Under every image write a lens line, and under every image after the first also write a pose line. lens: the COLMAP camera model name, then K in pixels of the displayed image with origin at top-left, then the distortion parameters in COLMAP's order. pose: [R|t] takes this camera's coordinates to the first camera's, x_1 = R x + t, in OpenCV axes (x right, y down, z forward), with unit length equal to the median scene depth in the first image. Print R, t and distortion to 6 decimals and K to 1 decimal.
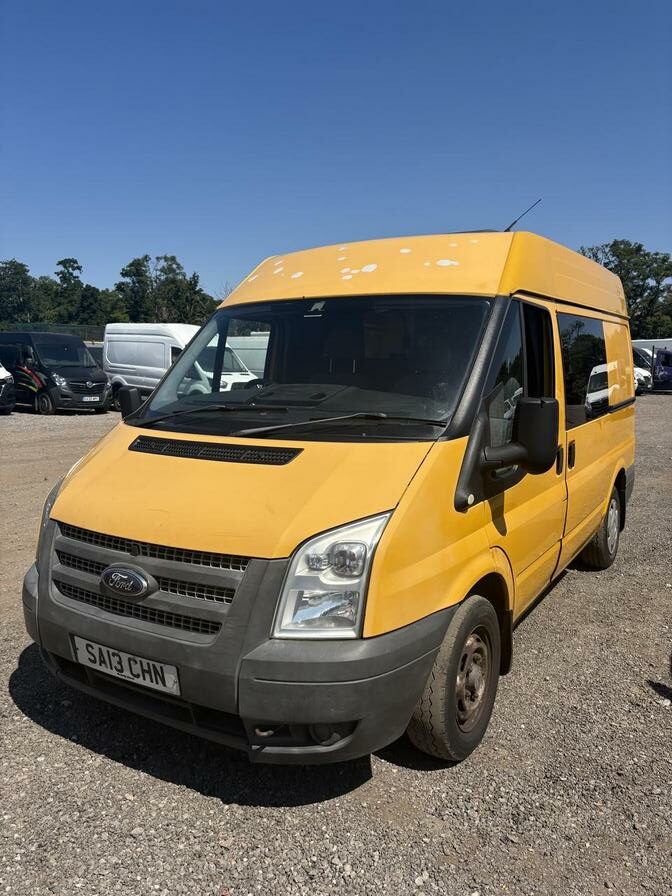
lens RADIAL K [[680.3, 0, 338.8], [0, 680.3, 444.4], [0, 0, 1]] dist [0.004538, -0.012072]
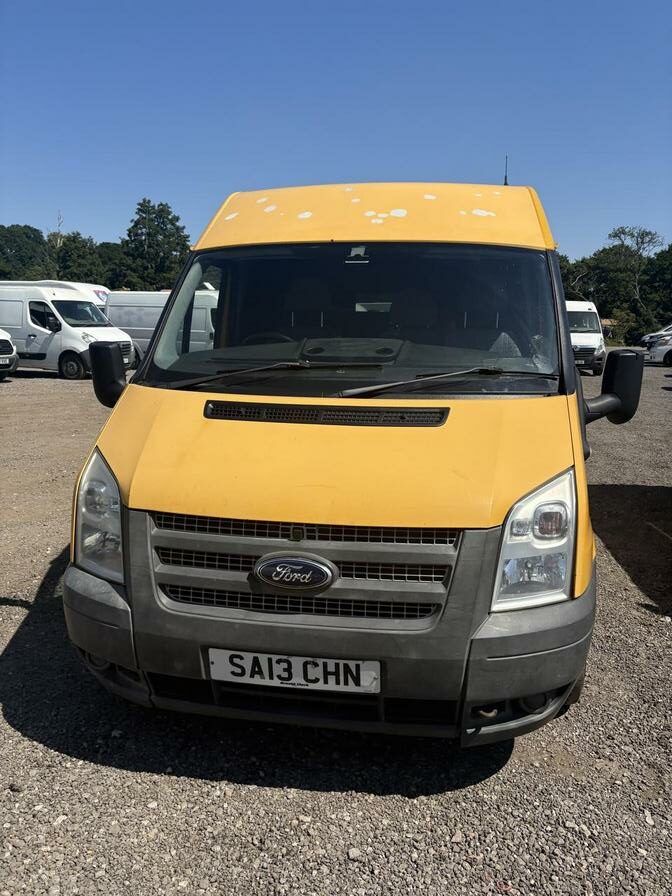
lens RADIAL K [[680.3, 0, 336.8], [0, 680.3, 451.6], [0, 0, 1]] dist [0.004538, -0.012072]
pose [[0.924531, -0.060112, 0.376337, -0.569097], [0.034498, 0.996629, 0.074439, -0.007752], [-0.379543, -0.055839, 0.923488, 0.216931]]
